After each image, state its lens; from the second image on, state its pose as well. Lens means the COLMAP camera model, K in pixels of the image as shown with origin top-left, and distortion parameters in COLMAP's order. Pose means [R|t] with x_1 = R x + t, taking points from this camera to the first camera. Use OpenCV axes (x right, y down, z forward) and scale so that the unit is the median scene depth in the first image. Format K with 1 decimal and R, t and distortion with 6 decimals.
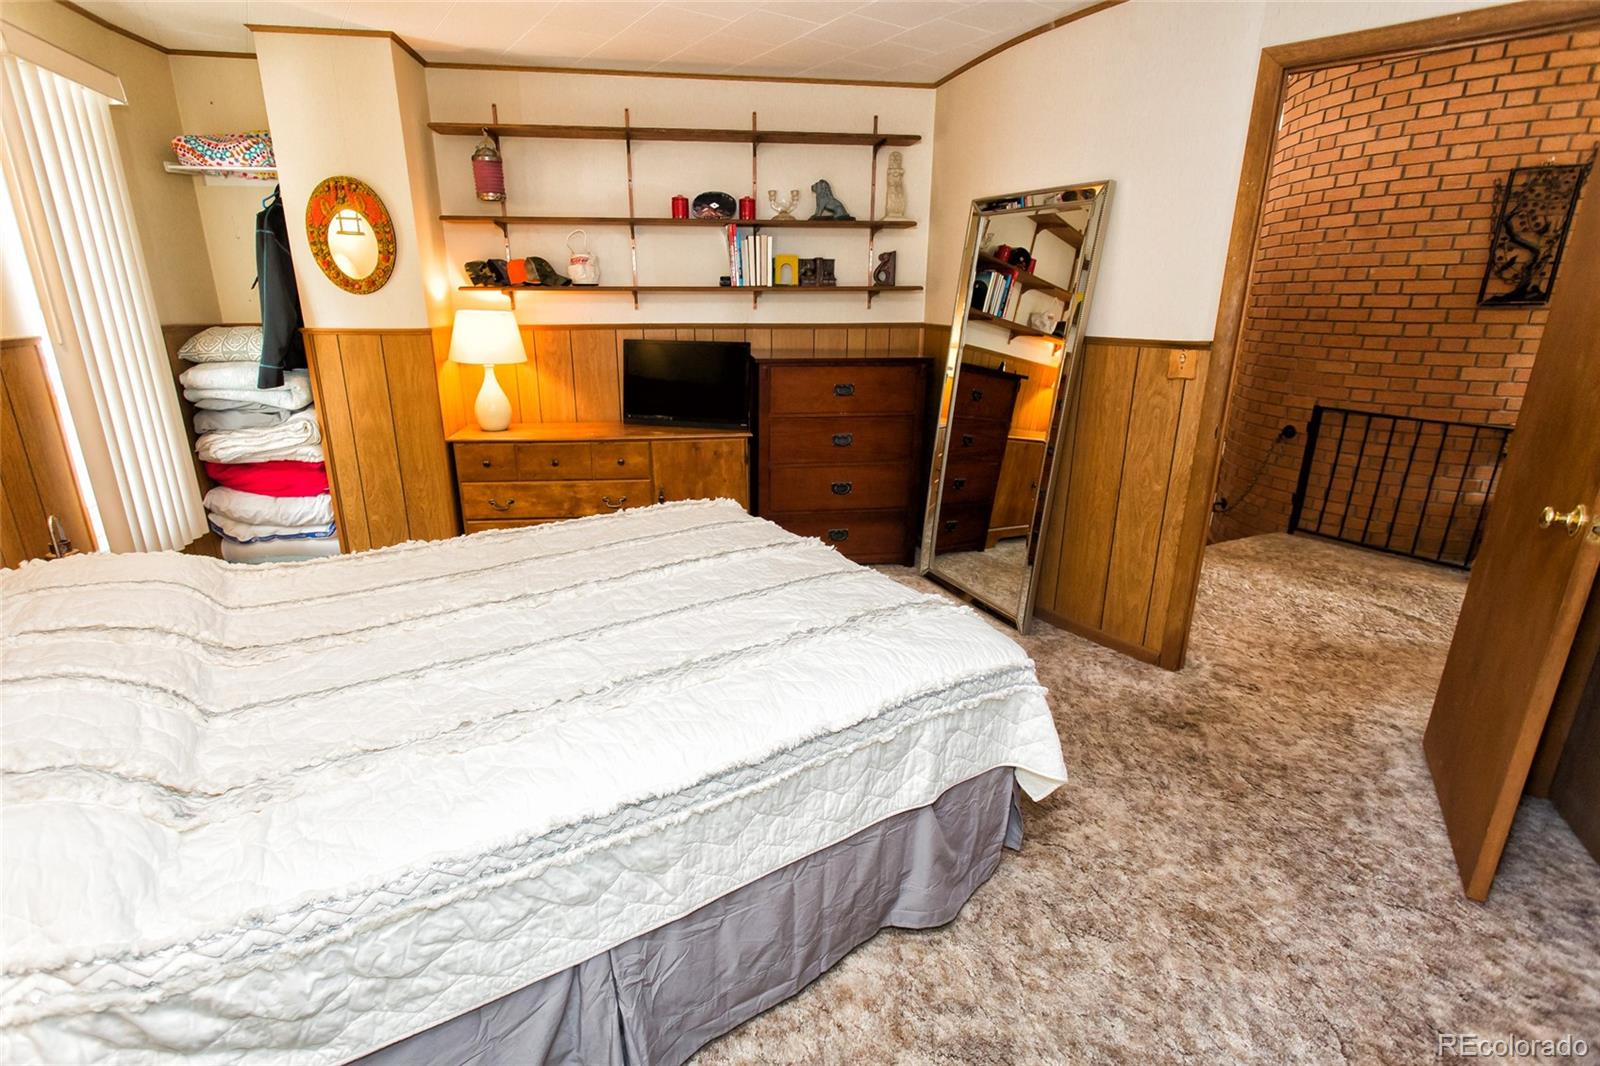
lens RADIAL K [[748.1, 0, 774.5], [0, 748.1, 526.2], [0, 0, 1]] dist [-0.002149, 0.003728]
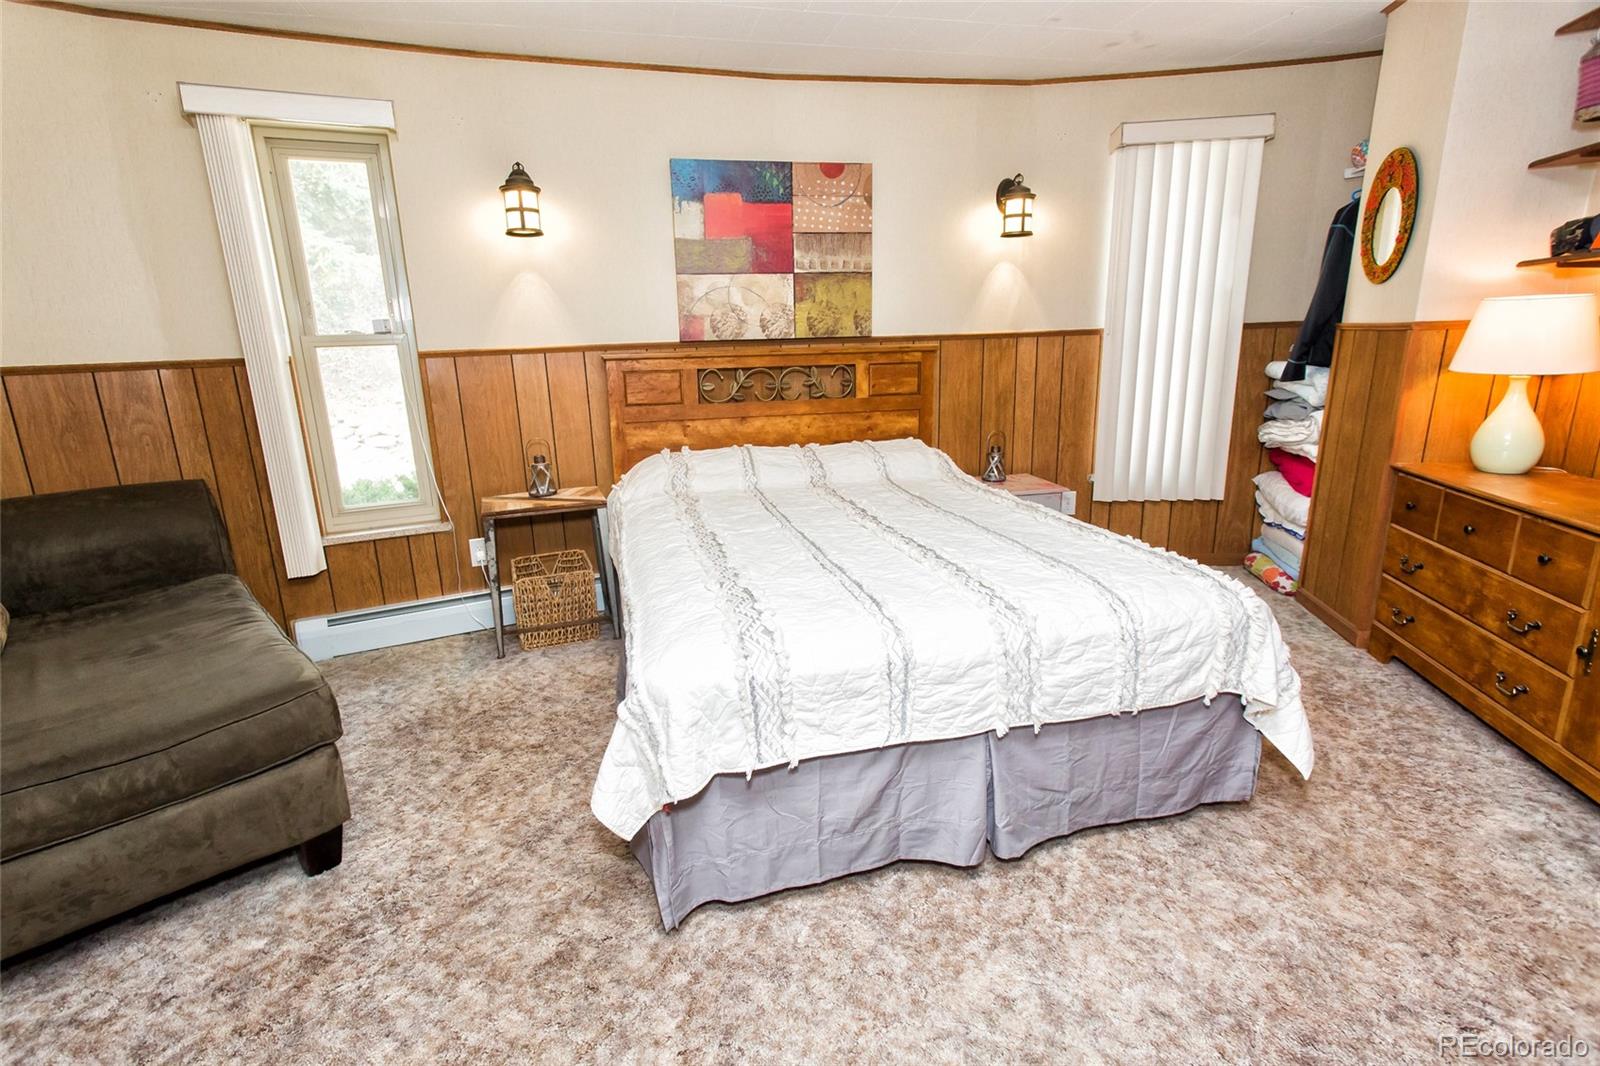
lens RADIAL K [[748.1, 0, 774.5], [0, 748.1, 526.2], [0, 0, 1]] dist [-0.002149, 0.003728]
pose [[-0.340510, 0.237648, -0.909712, 0.520017], [-0.245177, 0.911616, 0.329916, -0.159166], [0.907712, 0.335380, -0.252149, 0.644417]]
